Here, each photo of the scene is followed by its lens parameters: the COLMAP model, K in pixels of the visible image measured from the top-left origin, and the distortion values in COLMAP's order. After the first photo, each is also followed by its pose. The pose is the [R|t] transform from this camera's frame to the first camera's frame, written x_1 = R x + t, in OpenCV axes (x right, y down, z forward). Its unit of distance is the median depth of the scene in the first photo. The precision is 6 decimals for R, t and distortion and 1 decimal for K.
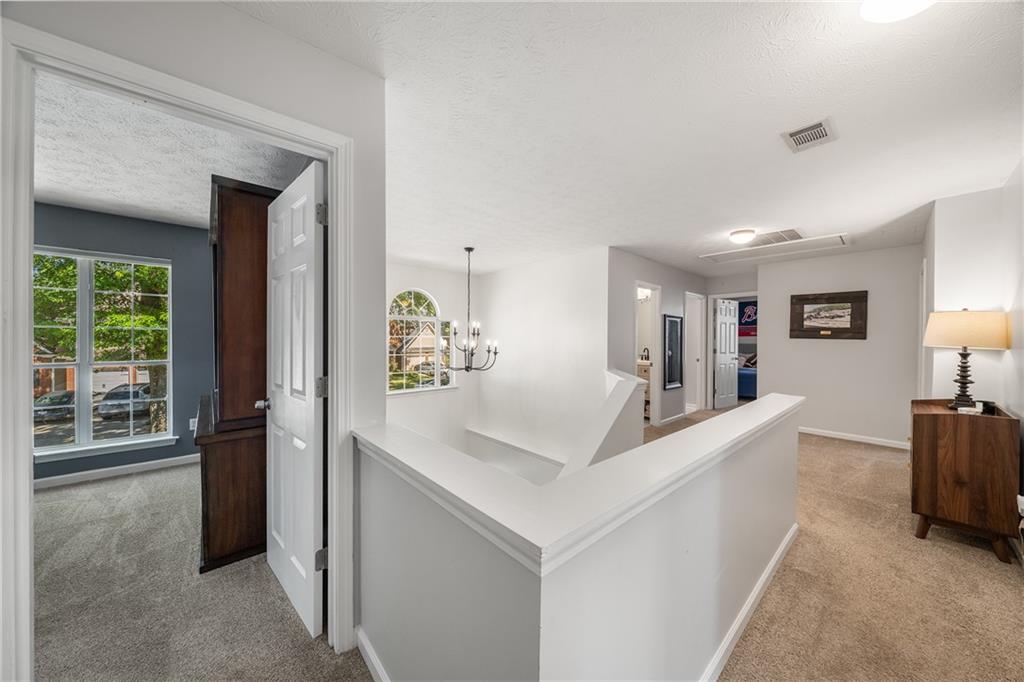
lens RADIAL K [[342.1, 0, 512.0], [0, 342.1, 341.0], [0, 0, 1]] dist [0.000088, 0.000028]
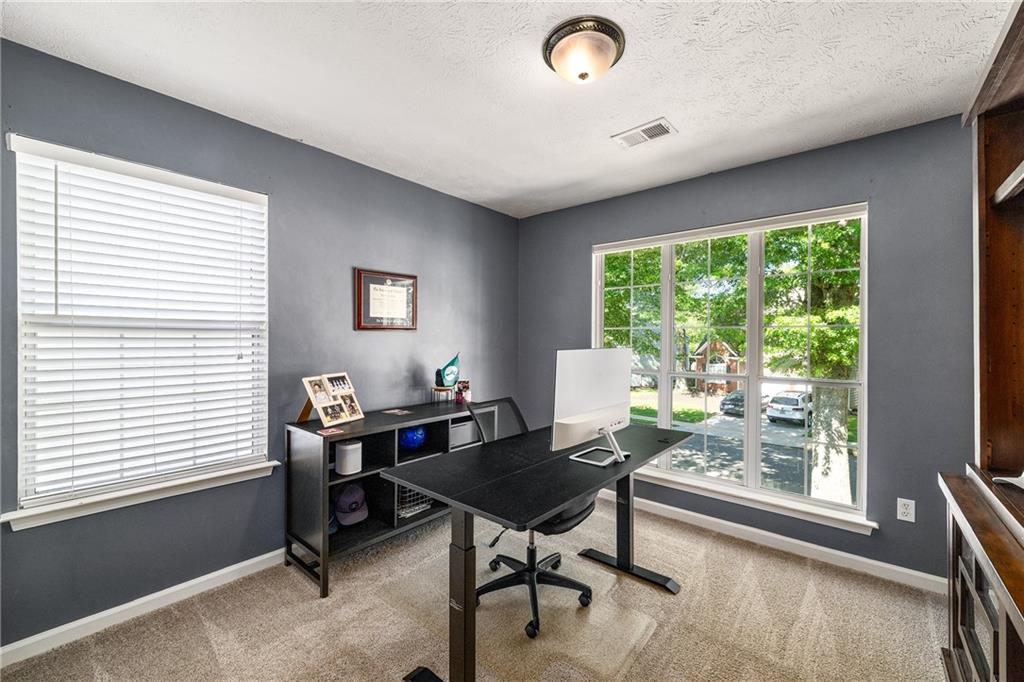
lens RADIAL K [[418.7, 0, 512.0], [0, 418.7, 341.0], [0, 0, 1]] dist [-0.002253, -0.000302]
pose [[0.143374, -0.000819, -0.989668, -0.178570], [-0.014176, 0.999895, -0.002881, 0.000356], [0.989567, 0.014442, 0.143347, 0.145680]]
